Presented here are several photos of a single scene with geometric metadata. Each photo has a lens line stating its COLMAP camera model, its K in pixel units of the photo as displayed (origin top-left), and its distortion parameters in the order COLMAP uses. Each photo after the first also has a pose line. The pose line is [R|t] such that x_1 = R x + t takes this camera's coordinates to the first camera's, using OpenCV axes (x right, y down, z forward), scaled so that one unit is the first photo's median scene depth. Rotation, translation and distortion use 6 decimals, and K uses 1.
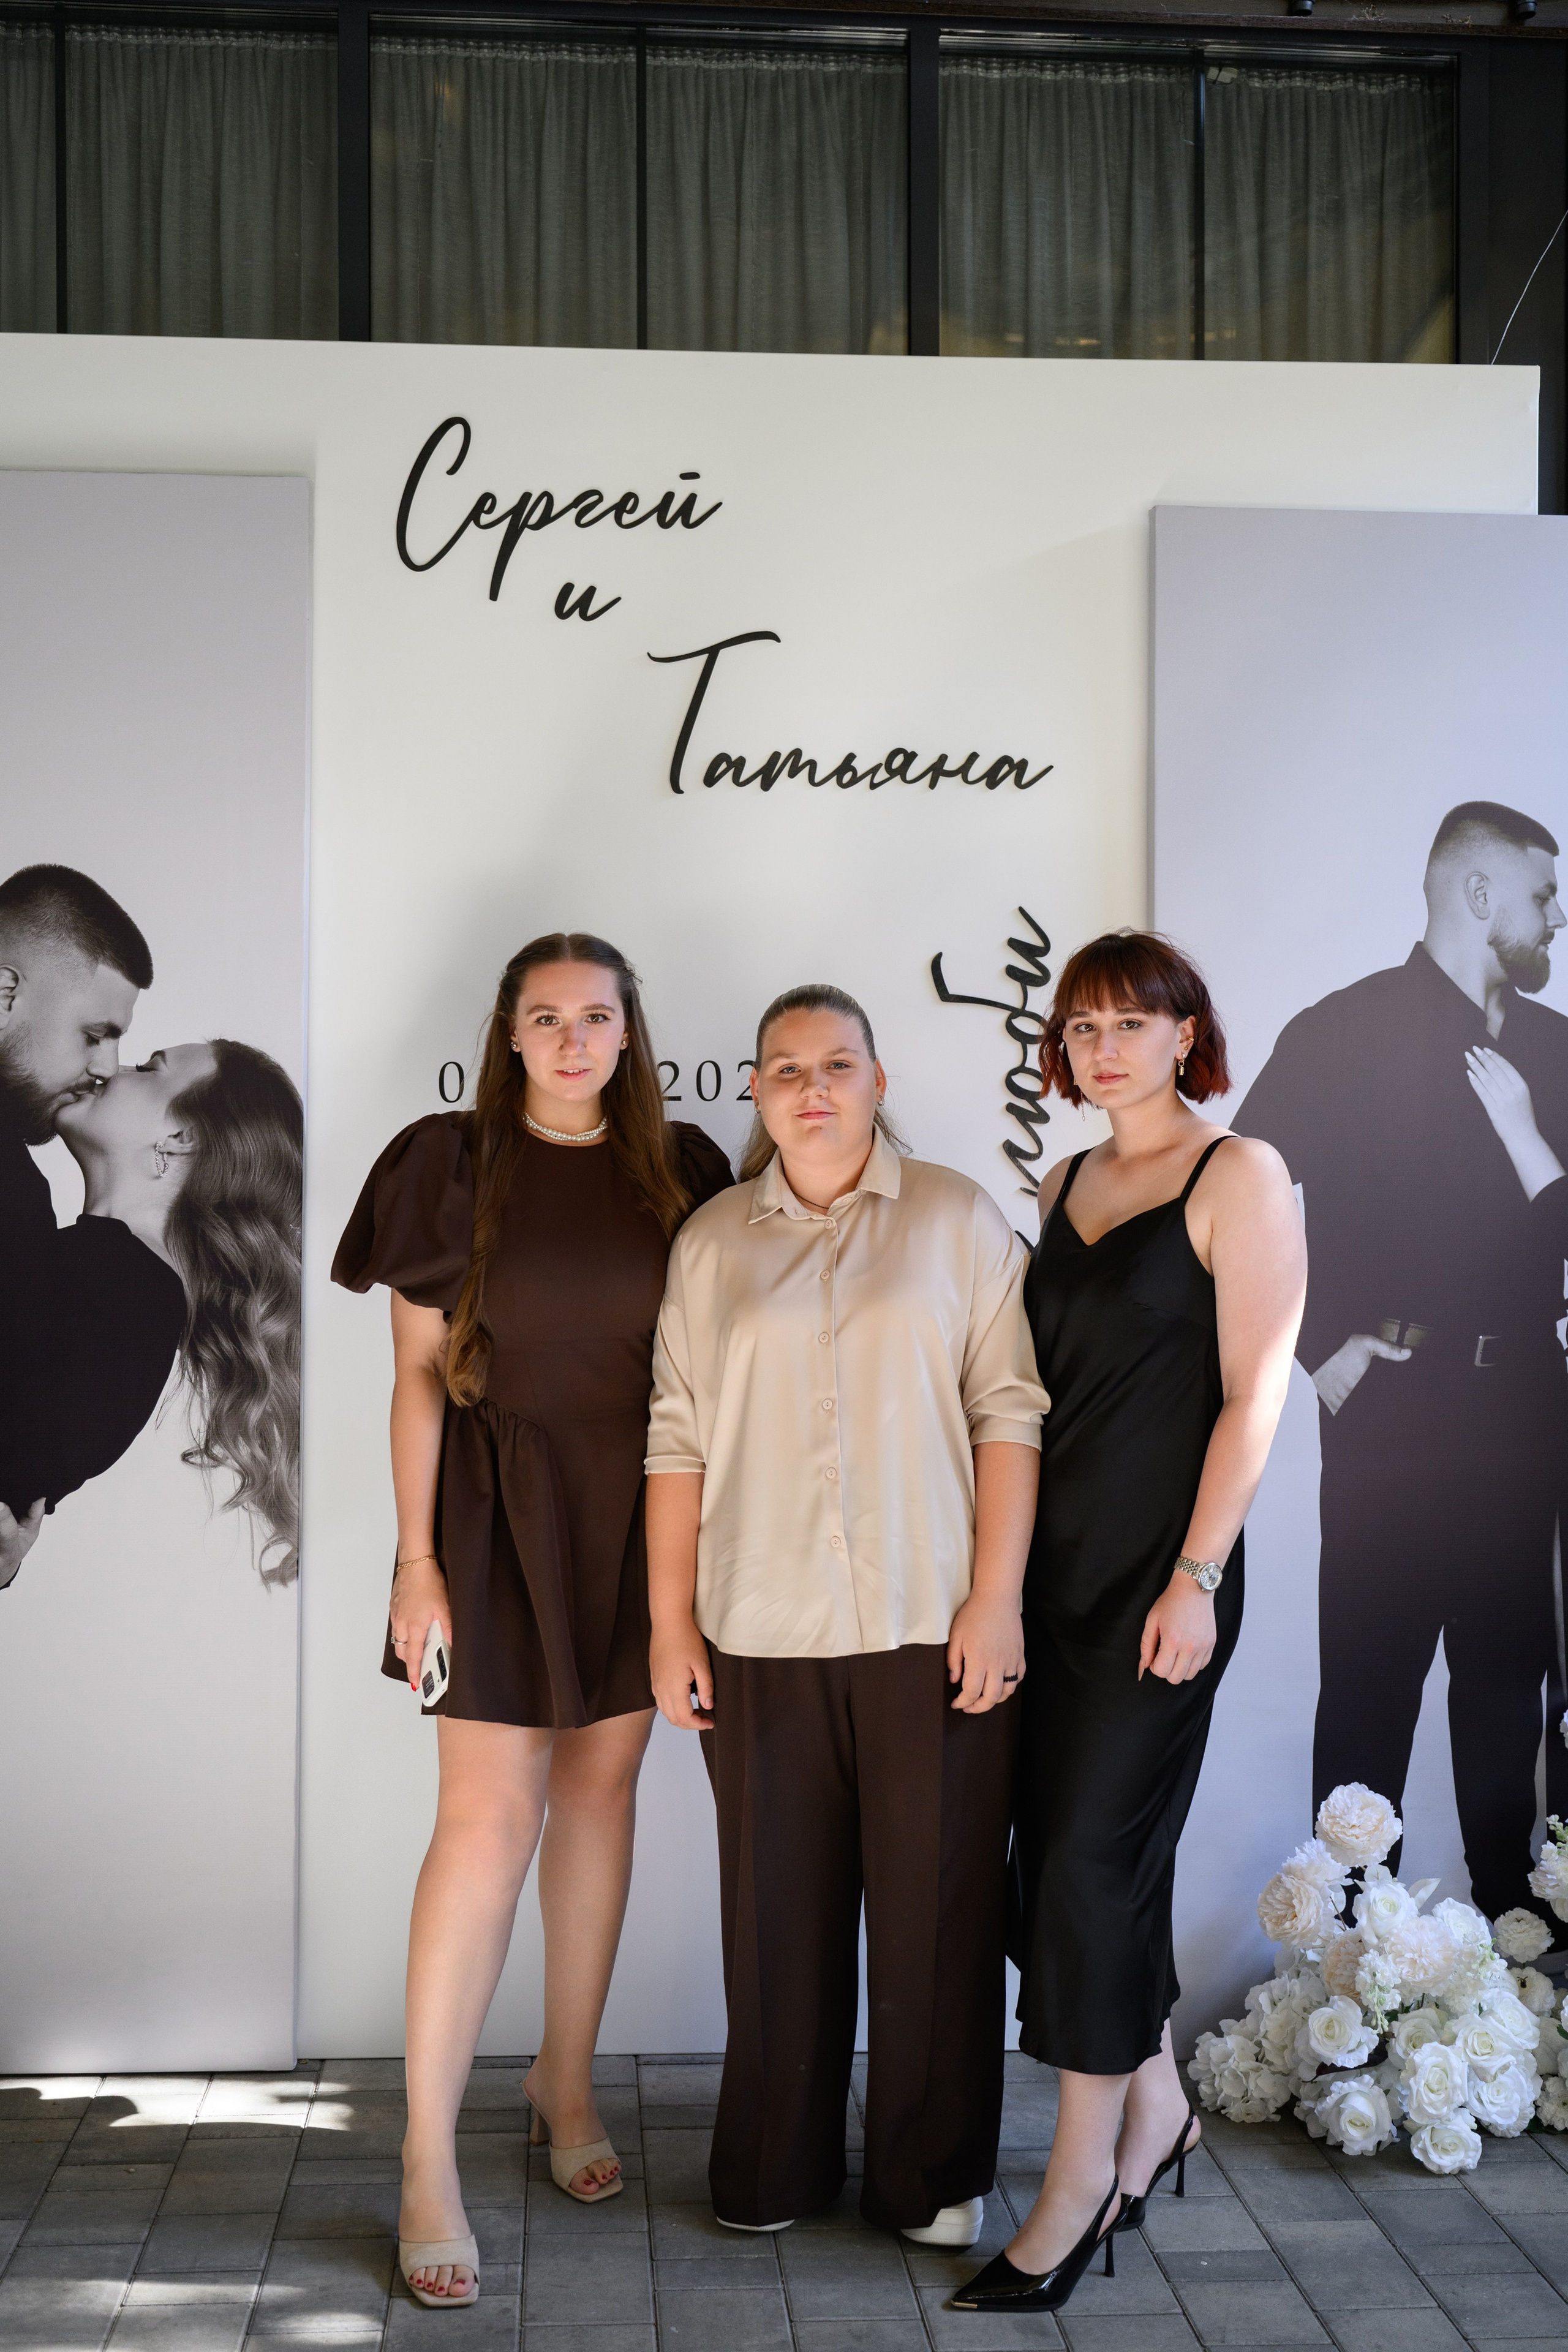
lens RADIAL K [[2160.6, 0, 760.1], [0, 2160.6, 1202.6], [0, 0, 1]] dist [-0.002246, 0.000000]
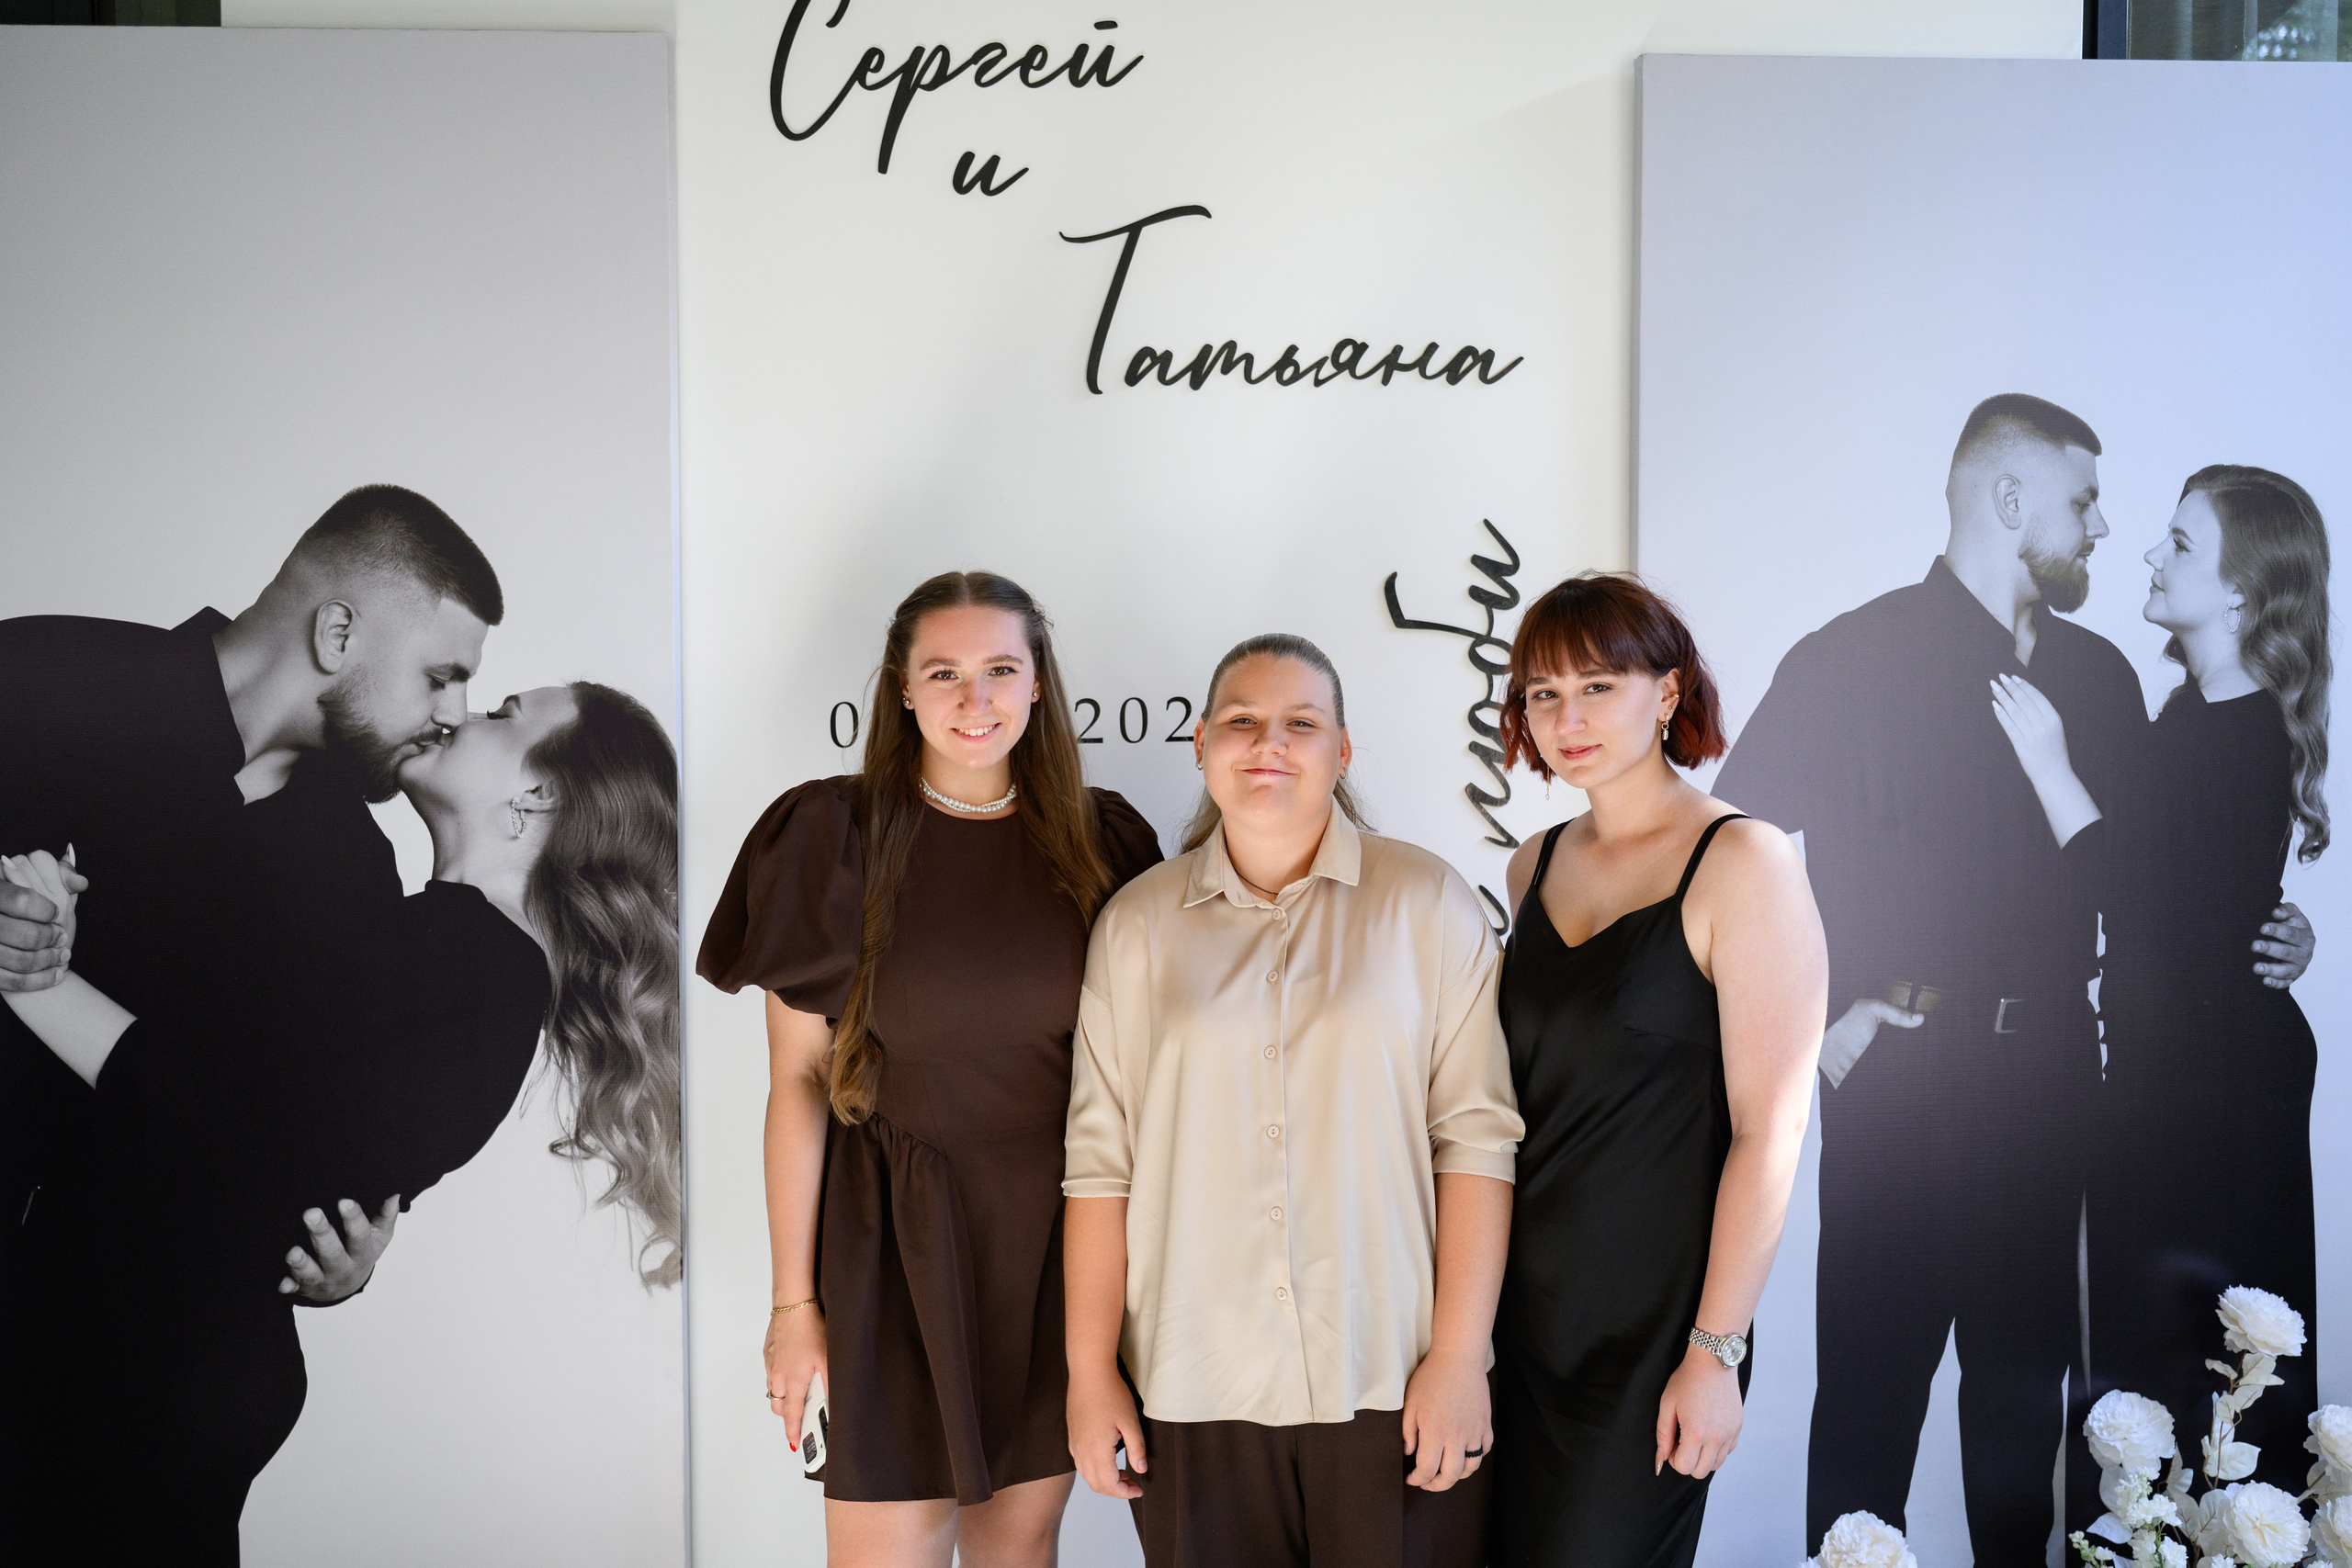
lens RADIAL K [[2018.4, 0, 1177.9], [0, 2018.4, 814.9], [0, 0, 1]] dist [-0.000163, -0.002073]
pose [[0.999862, -0.006190, -0.015443, 0.007013], [0.007092, 0.998229, 0.059062, -0.066977], [0.015050, -0.059163, 0.998135, 0.171307]]
